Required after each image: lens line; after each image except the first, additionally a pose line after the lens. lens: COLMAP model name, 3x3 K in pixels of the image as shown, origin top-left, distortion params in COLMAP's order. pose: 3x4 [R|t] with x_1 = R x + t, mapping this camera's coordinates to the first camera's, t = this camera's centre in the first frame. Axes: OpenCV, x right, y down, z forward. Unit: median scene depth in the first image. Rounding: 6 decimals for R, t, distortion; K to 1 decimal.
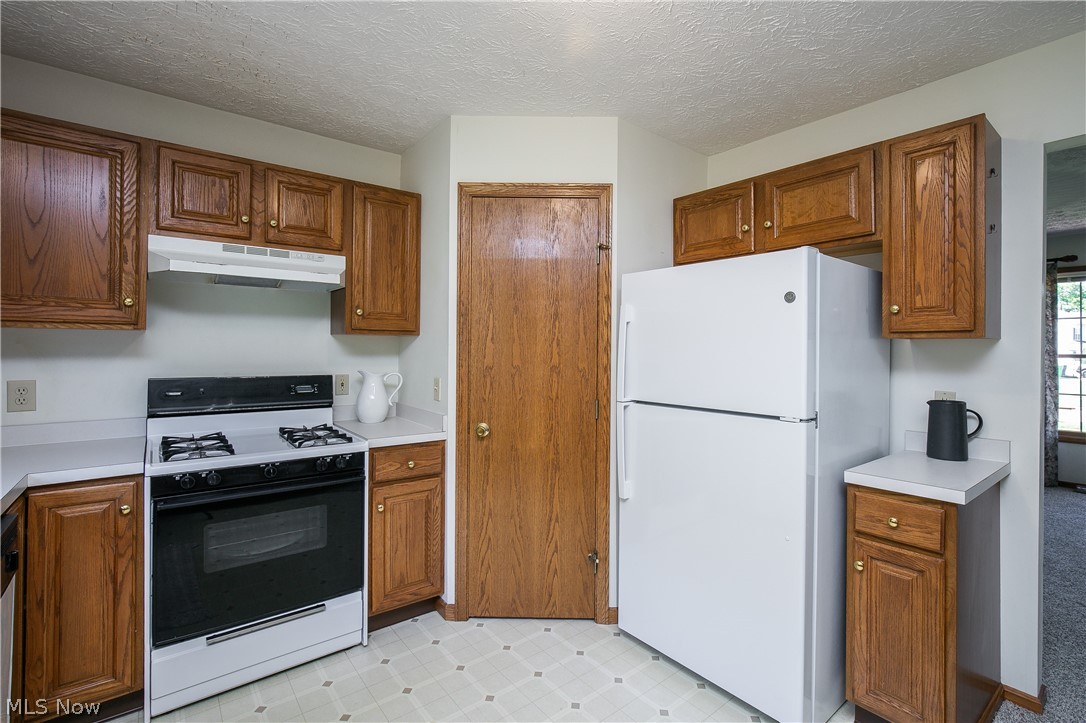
lens RADIAL K [[499.9, 0, 550.7], [0, 499.9, 352.0], [0, 0, 1]] dist [-0.015810, 0.001523]
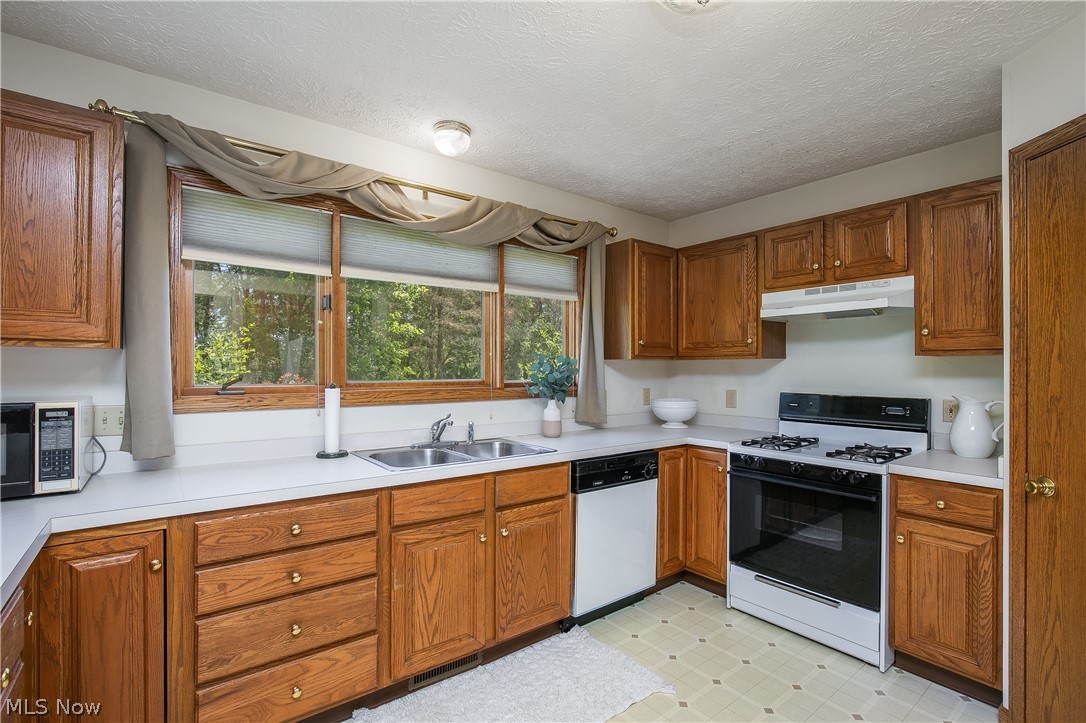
lens RADIAL K [[499.9, 0, 547.1], [0, 499.9, 370.0], [0, 0, 1]] dist [-0.015810, 0.001523]
pose [[-0.020190, -0.004593, -0.999786, 0.608763], [-0.007119, 0.999965, -0.004450, 0.000414], [0.999771, 0.007028, -0.020222, 0.341207]]
